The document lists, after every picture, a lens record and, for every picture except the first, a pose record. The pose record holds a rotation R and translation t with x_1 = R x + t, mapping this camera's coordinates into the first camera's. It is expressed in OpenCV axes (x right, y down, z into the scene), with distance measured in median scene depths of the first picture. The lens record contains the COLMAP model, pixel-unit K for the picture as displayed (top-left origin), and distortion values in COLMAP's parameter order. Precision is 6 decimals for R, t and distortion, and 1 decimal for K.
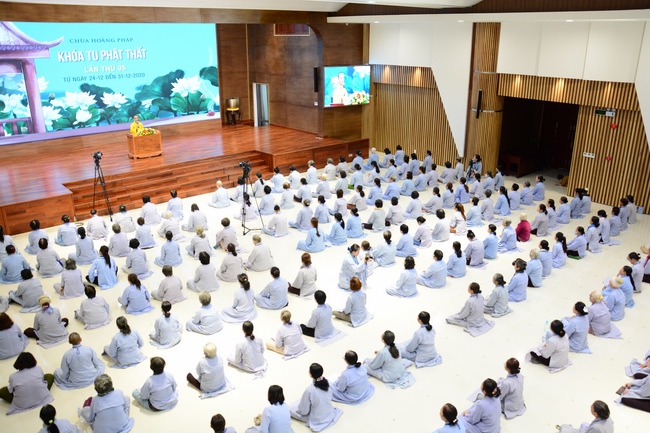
lens RADIAL K [[534.0, 0, 332.3], [0, 534.0, 220.3], [0, 0, 1]] dist [-0.112734, 0.106891]
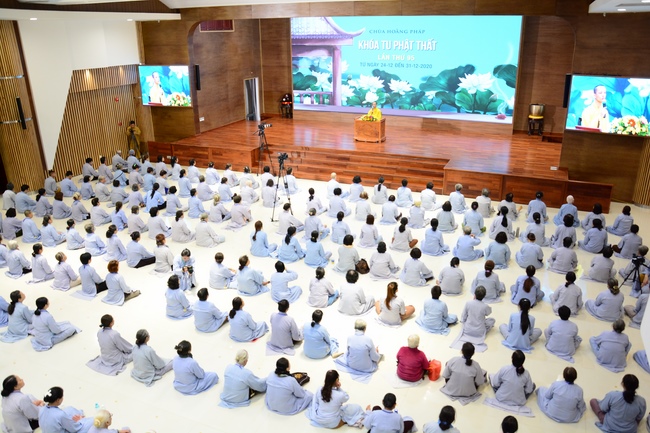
lens RADIAL K [[510.8, 0, 327.2], [0, 510.8, 221.5], [0, 0, 1]] dist [-0.118930, 0.088979]
pose [[0.411448, 0.322648, -0.852413, 0.498513], [-0.293511, 0.932328, 0.211223, -0.148245], [0.862880, 0.163286, 0.478306, 0.419532]]
